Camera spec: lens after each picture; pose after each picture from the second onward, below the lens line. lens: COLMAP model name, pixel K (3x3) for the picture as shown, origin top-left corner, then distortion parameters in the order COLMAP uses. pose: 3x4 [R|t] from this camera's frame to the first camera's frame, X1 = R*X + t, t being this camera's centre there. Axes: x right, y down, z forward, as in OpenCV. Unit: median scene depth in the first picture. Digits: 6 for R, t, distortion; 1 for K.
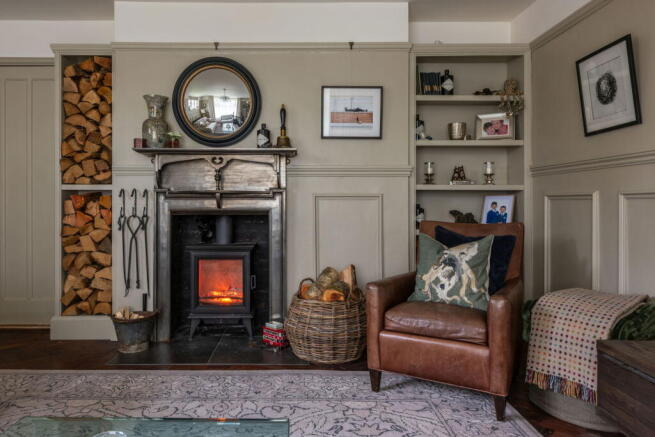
lens RADIAL K [[472.3, 0, 284.9], [0, 472.3, 206.4], [0, 0, 1]] dist [0.012154, -0.000351]
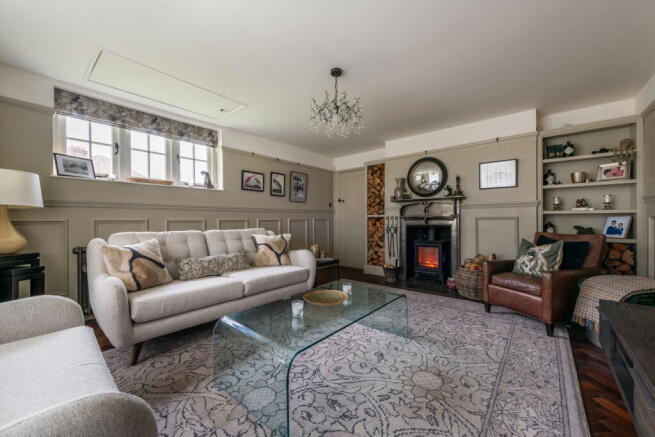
lens RADIAL K [[261.8, 0, 328.4], [0, 261.8, 219.7], [0, 0, 1]] dist [-0.003842, -0.001425]
pose [[0.769401, -0.007295, -0.638725, 0.292508], [0.007188, 0.999970, -0.002762, -0.017689], [0.638726, -0.002466, 0.769431, -0.259552]]
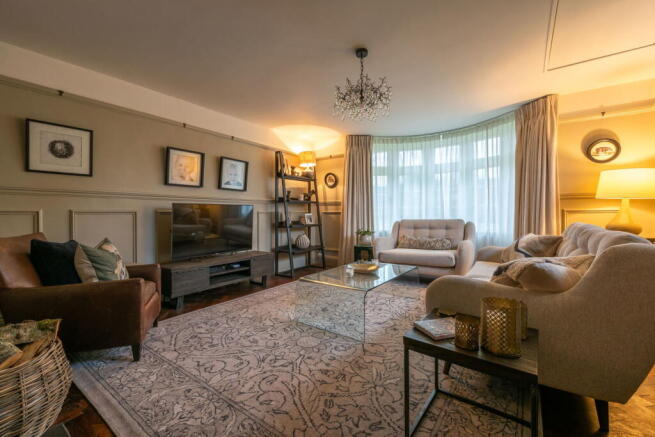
lens RADIAL K [[231.1, 0, 332.6], [0, 231.1, 214.5], [0, 0, 1]] dist [0.000543, 0.000041]
pose [[-0.823246, -0.002582, 0.567678, -0.467736], [0.002626, 0.999962, 0.008357, -0.017118], [-0.567678, 0.008370, -0.823208, 0.908937]]
